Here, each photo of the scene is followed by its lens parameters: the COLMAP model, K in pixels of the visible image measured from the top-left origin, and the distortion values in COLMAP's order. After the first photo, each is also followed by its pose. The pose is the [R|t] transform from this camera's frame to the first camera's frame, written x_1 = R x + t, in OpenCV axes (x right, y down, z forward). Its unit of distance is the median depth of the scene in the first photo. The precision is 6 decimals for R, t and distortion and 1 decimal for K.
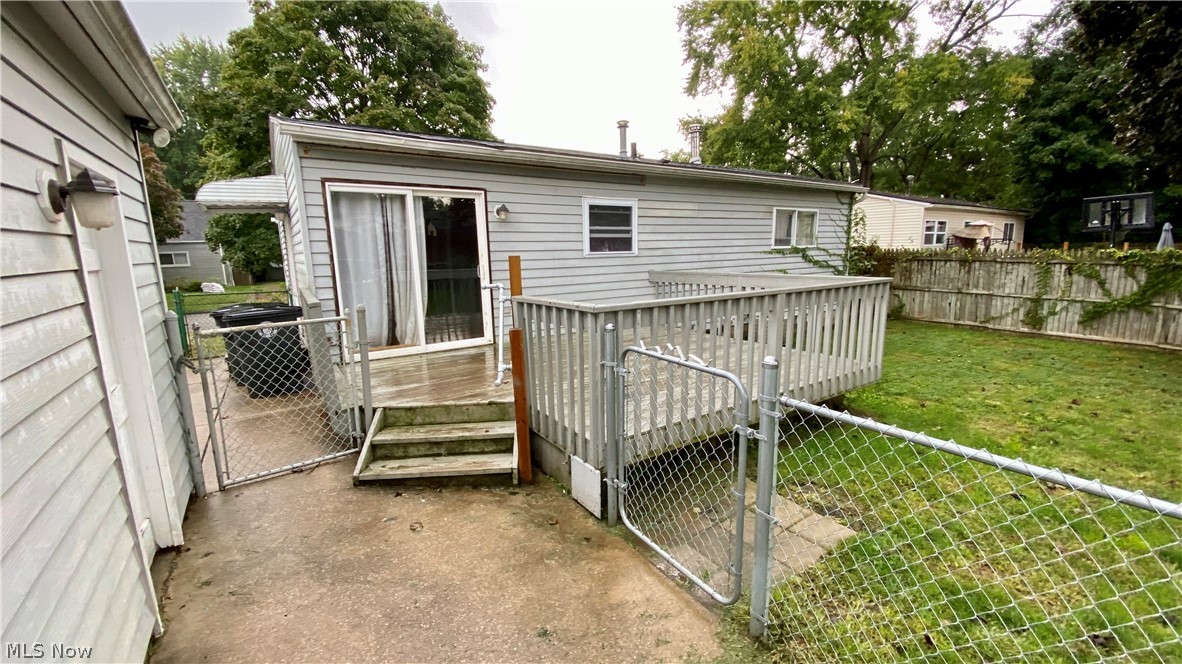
lens RADIAL K [[471.1, 0, 591.0], [0, 471.1, 332.0], [0, 0, 1]] dist [0.029895, -0.022287]
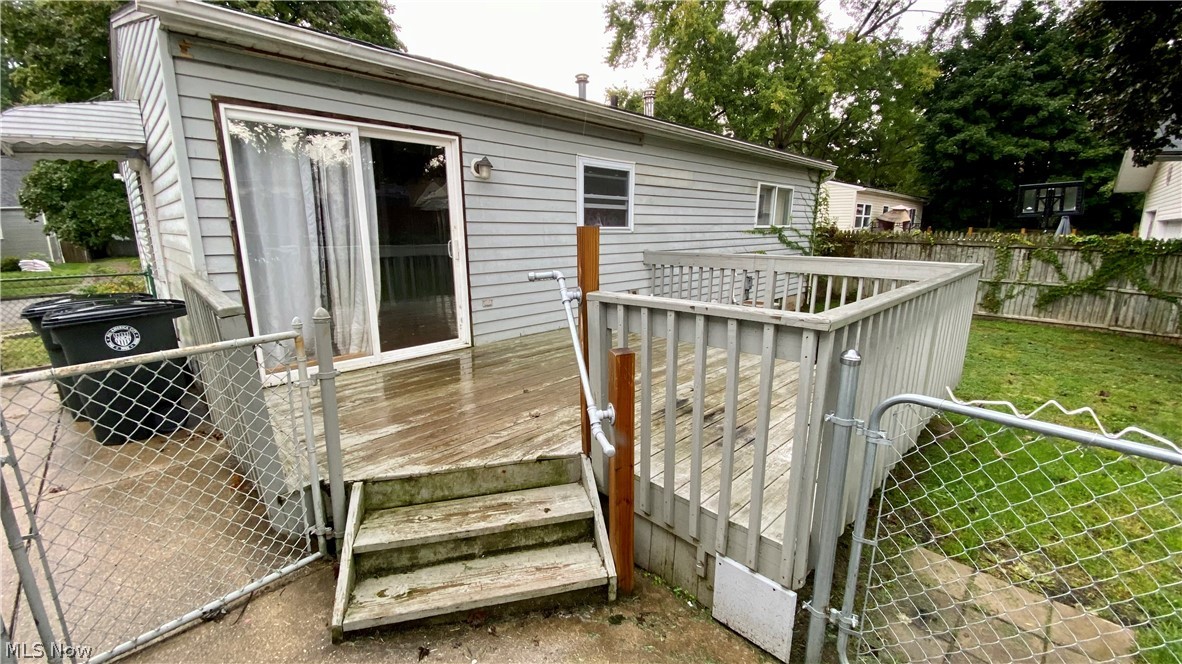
lens RADIAL K [[476.7, 0, 591.1], [0, 476.7, 333.2], [0, 0, 1]] dist [0.019982, -0.017371]
pose [[0.982181, -0.020996, 0.186759, -0.120447], [0.012479, 0.998833, 0.046665, -0.022399], [-0.187521, -0.043503, 0.981297, 0.165926]]
